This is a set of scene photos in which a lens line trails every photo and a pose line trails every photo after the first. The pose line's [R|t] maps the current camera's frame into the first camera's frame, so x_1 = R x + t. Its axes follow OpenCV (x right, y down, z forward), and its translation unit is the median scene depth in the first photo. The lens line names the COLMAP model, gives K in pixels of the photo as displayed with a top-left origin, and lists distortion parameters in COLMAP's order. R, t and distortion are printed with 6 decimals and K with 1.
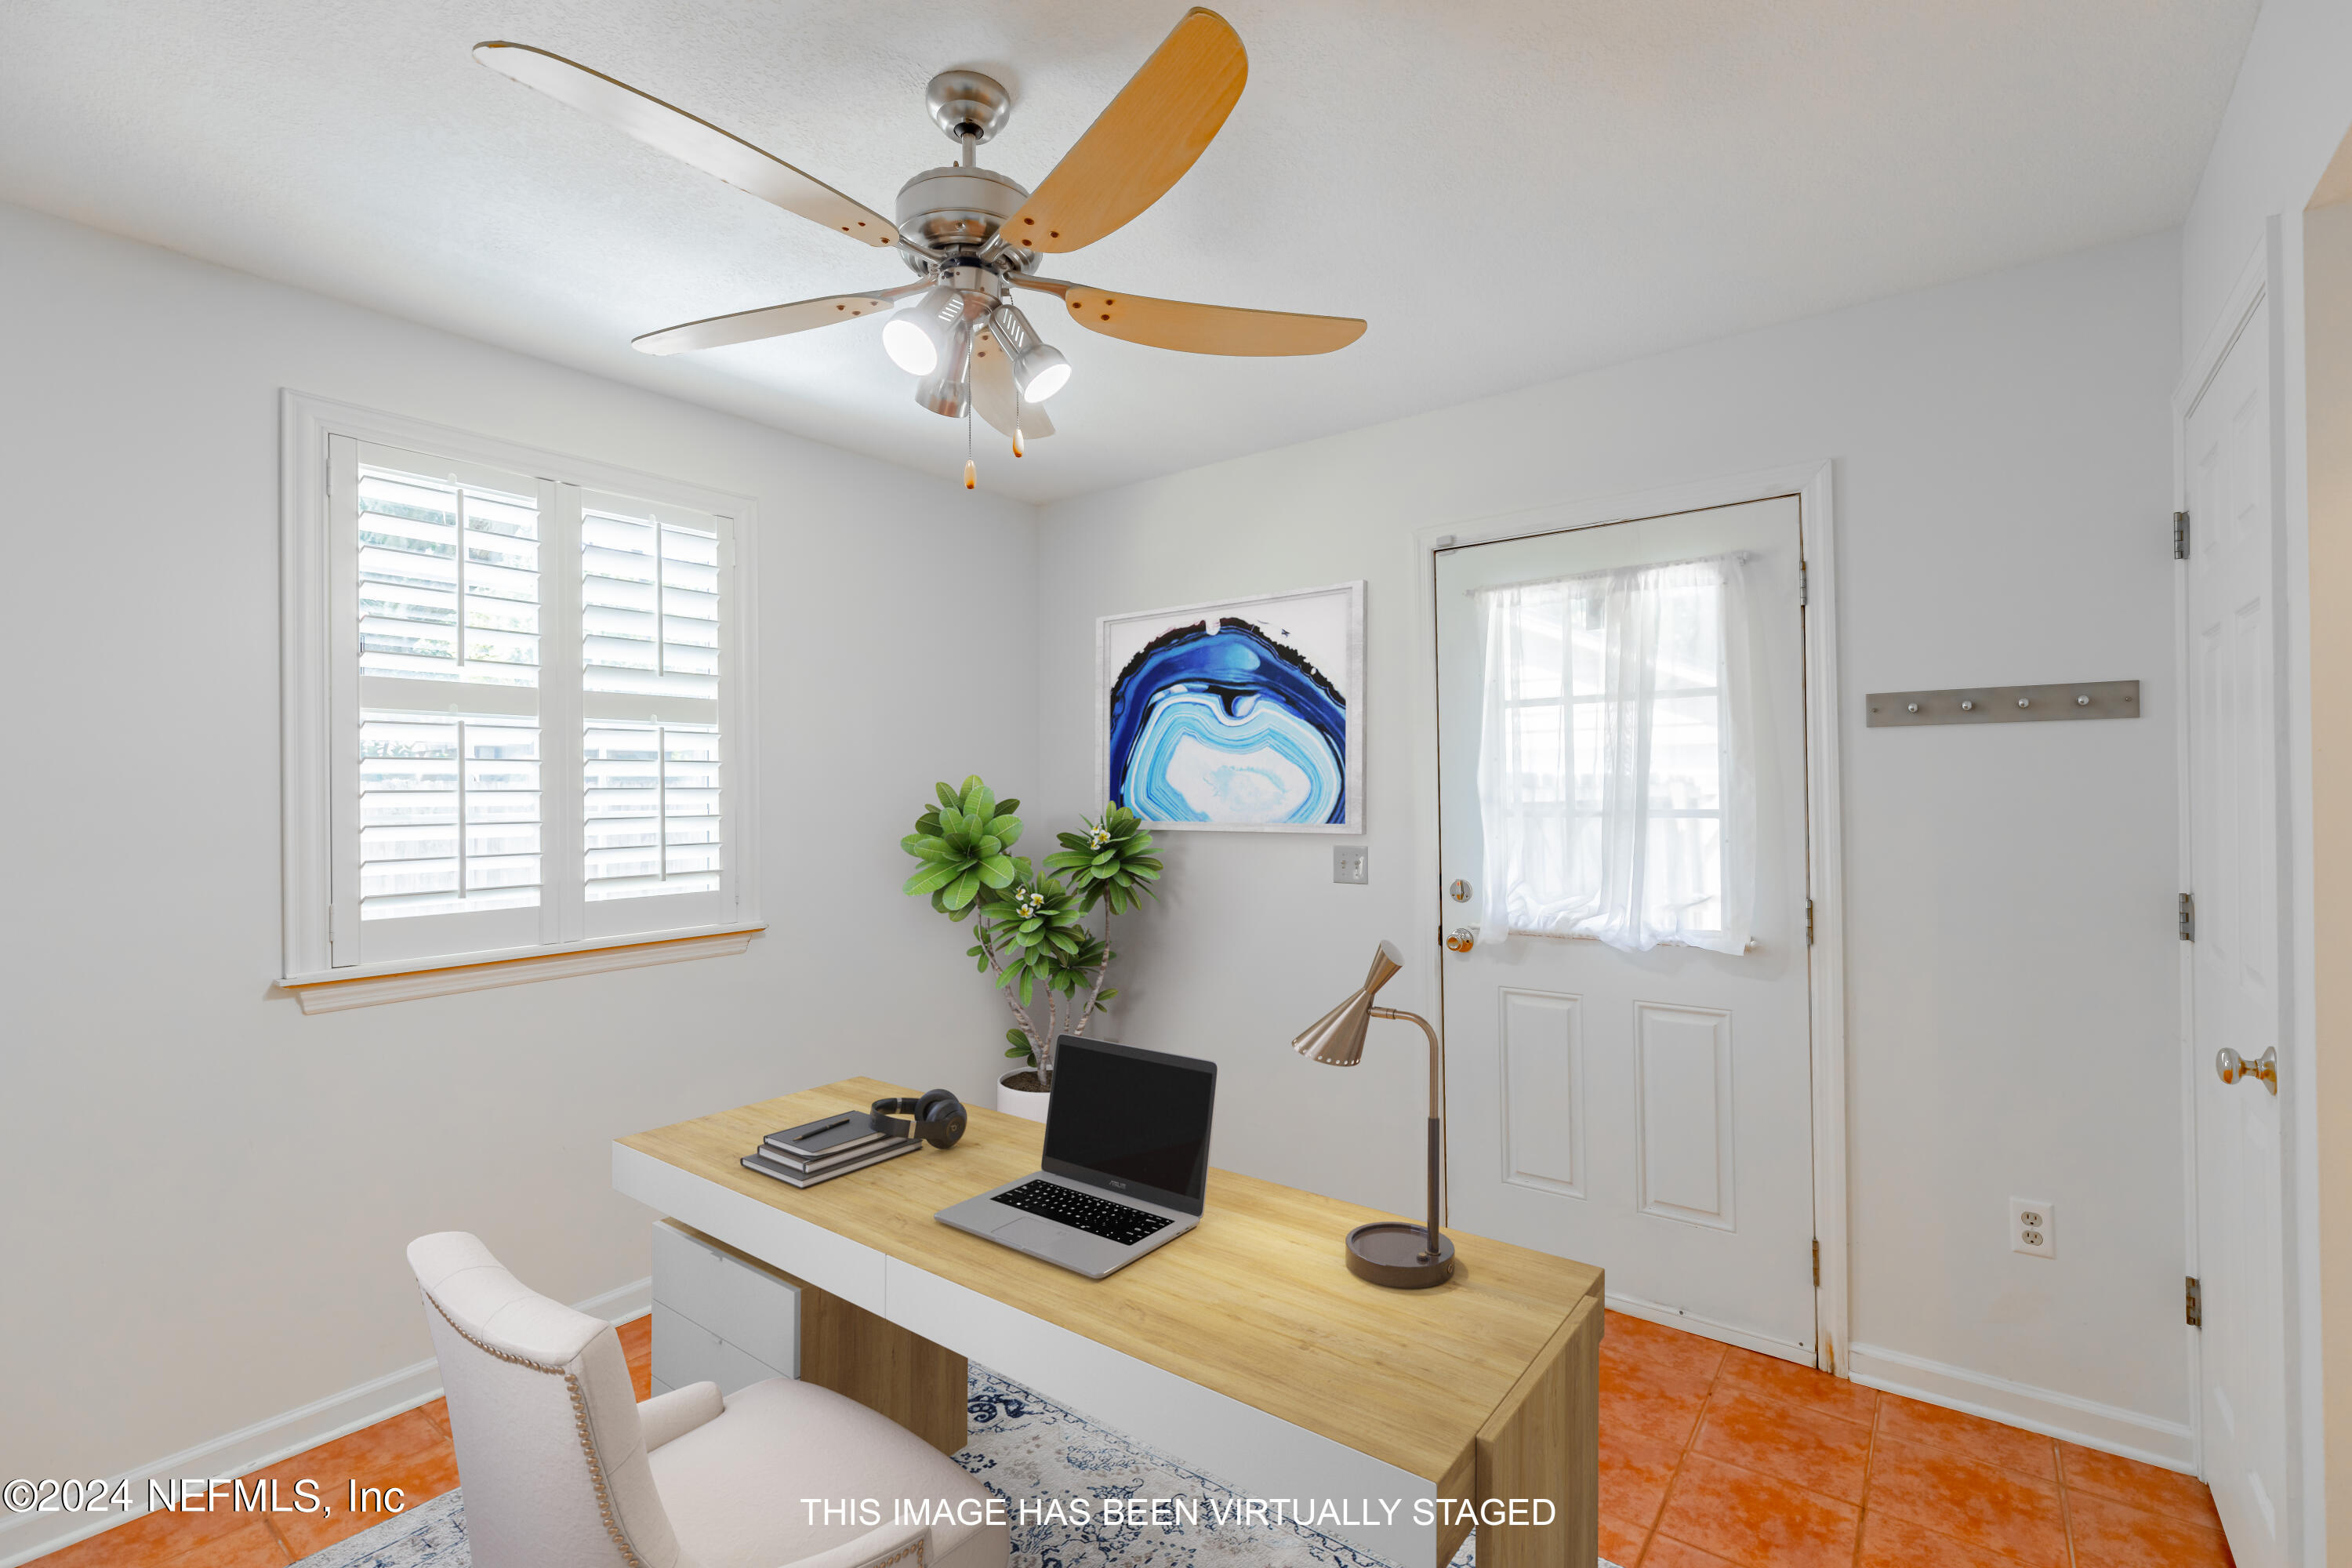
lens RADIAL K [[1065.6, 0, 1160.6], [0, 1065.6, 789.6], [0, 0, 1]] dist [0.002317, 0.000299]
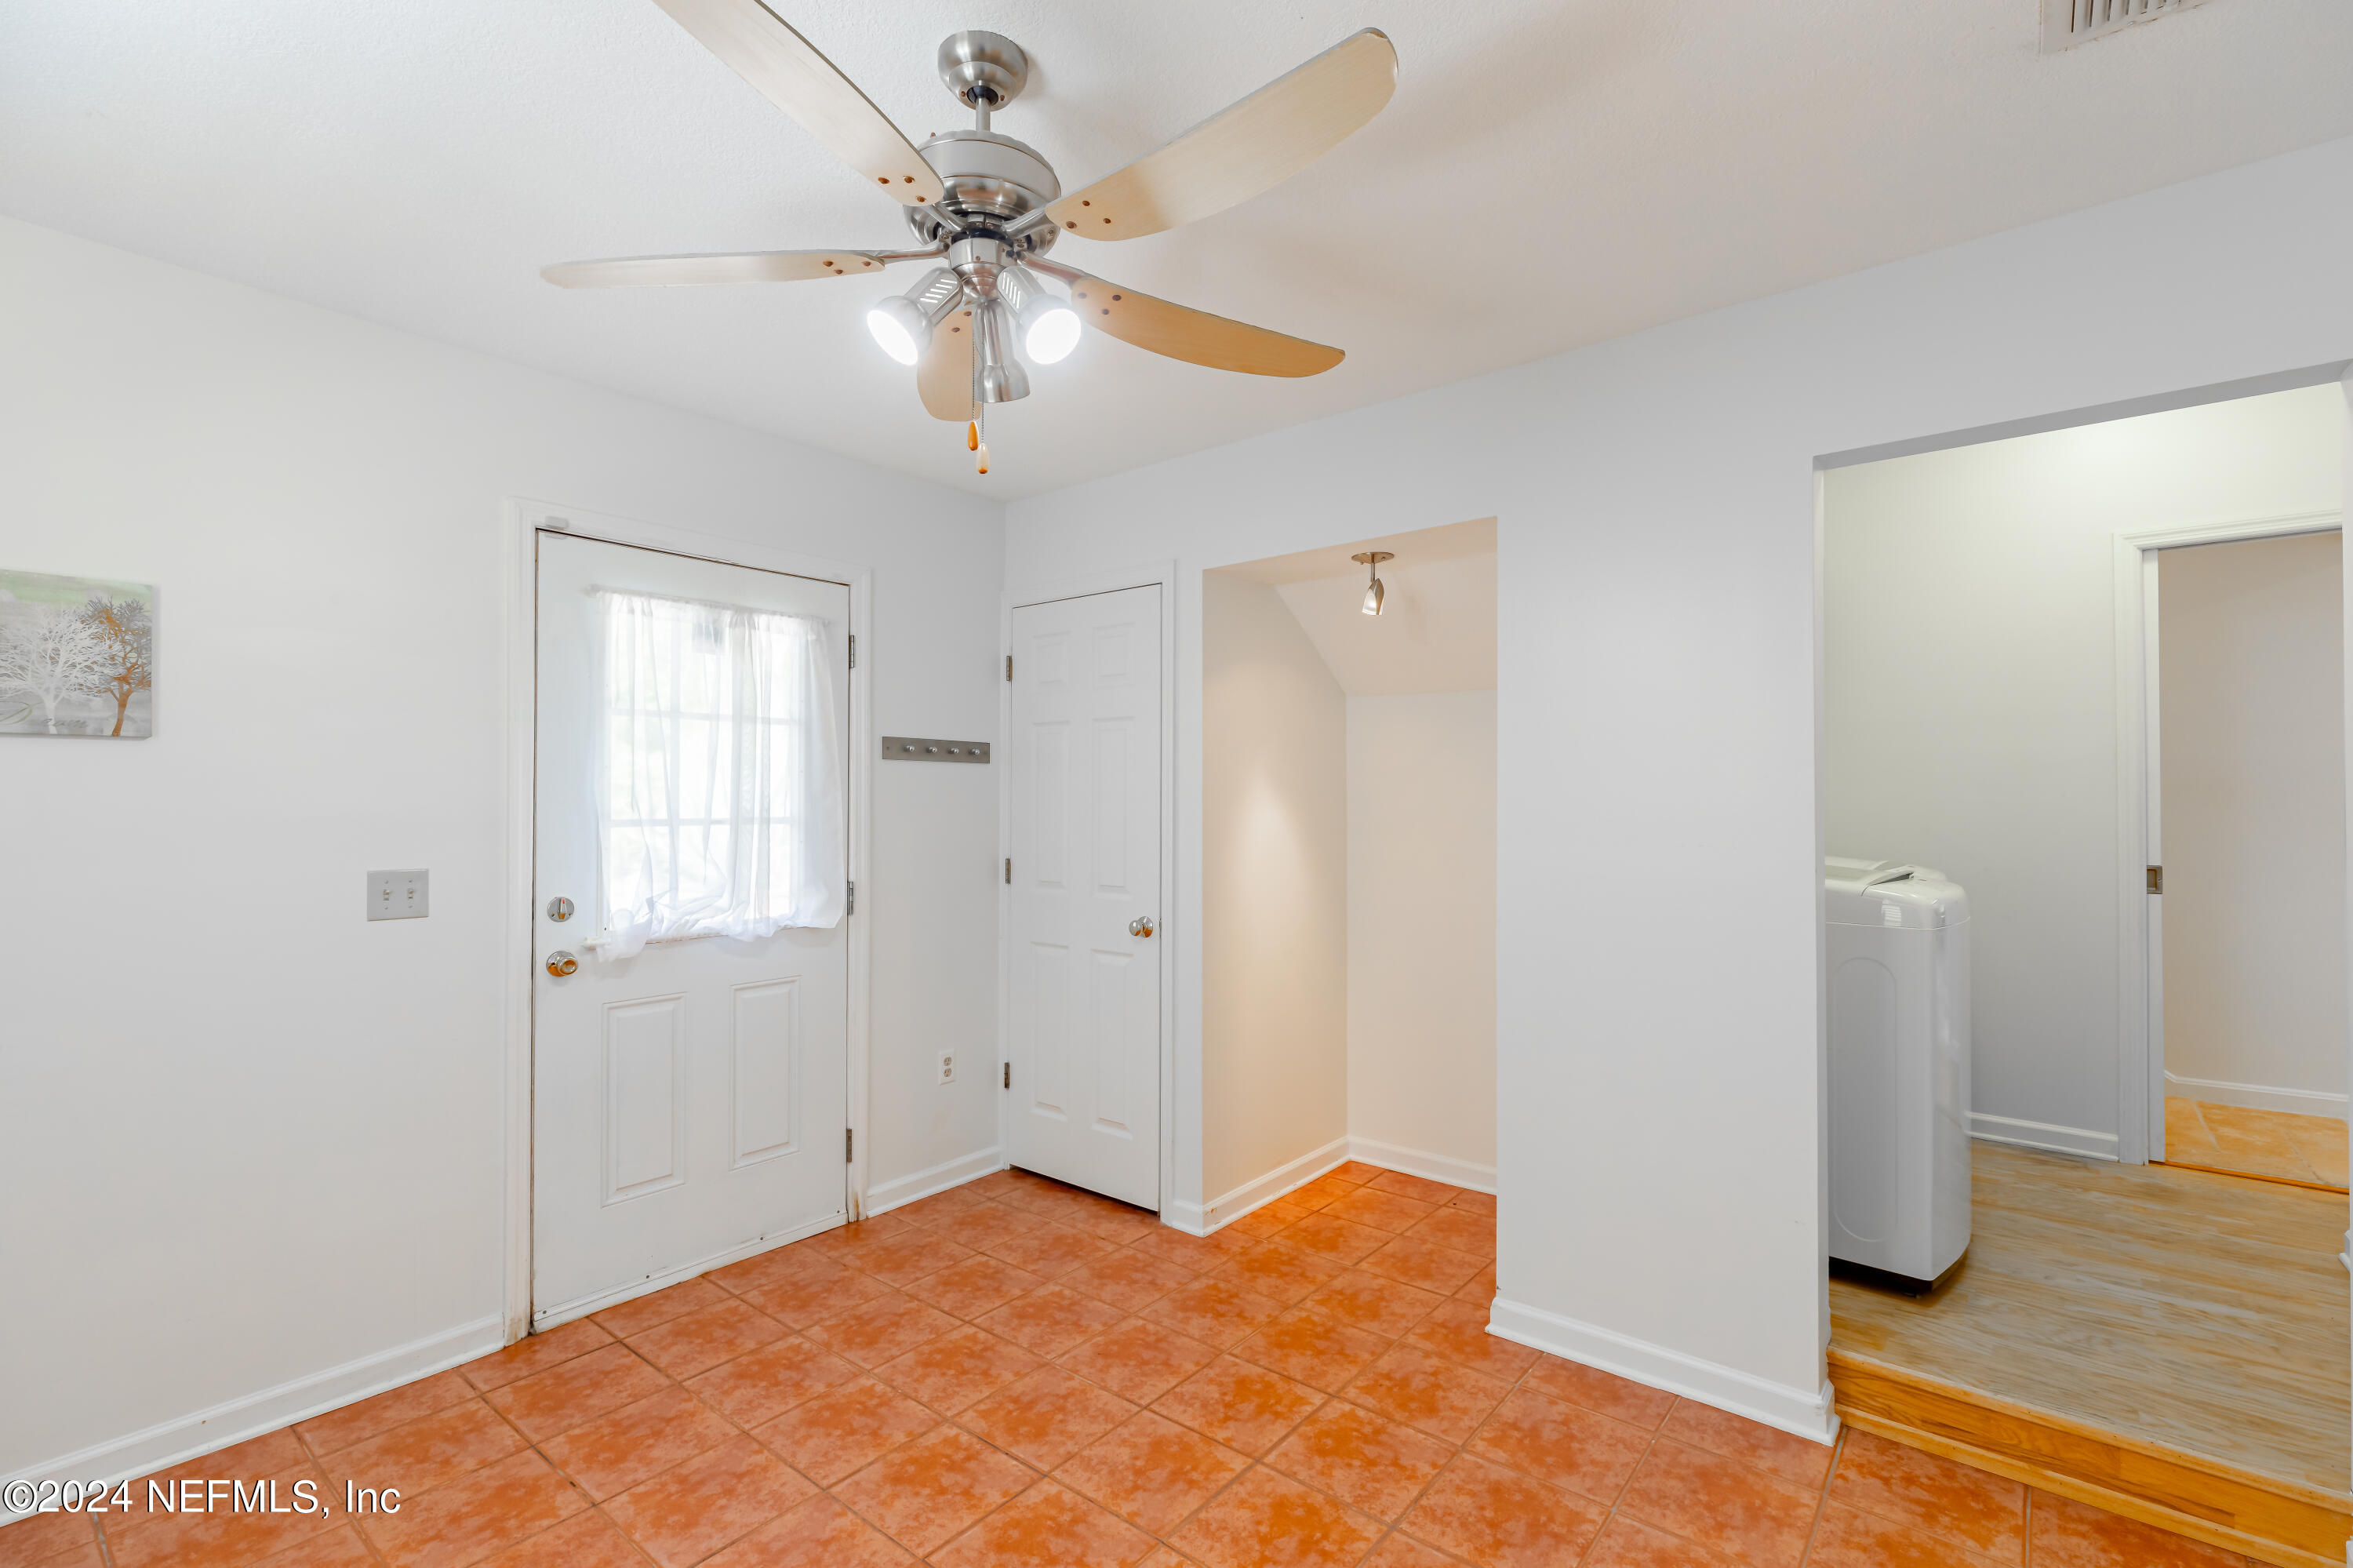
lens RADIAL K [[1066.1, 0, 1161.1], [0, 1066.1, 789.6], [0, 0, 1]] dist [0.002317, 0.000299]
pose [[0.032697, 0.014531, 0.999360, -0.737454], [-0.011775, 0.999831, -0.014153, -0.000542], [-0.999396, -0.011304, 0.032862, 0.545250]]
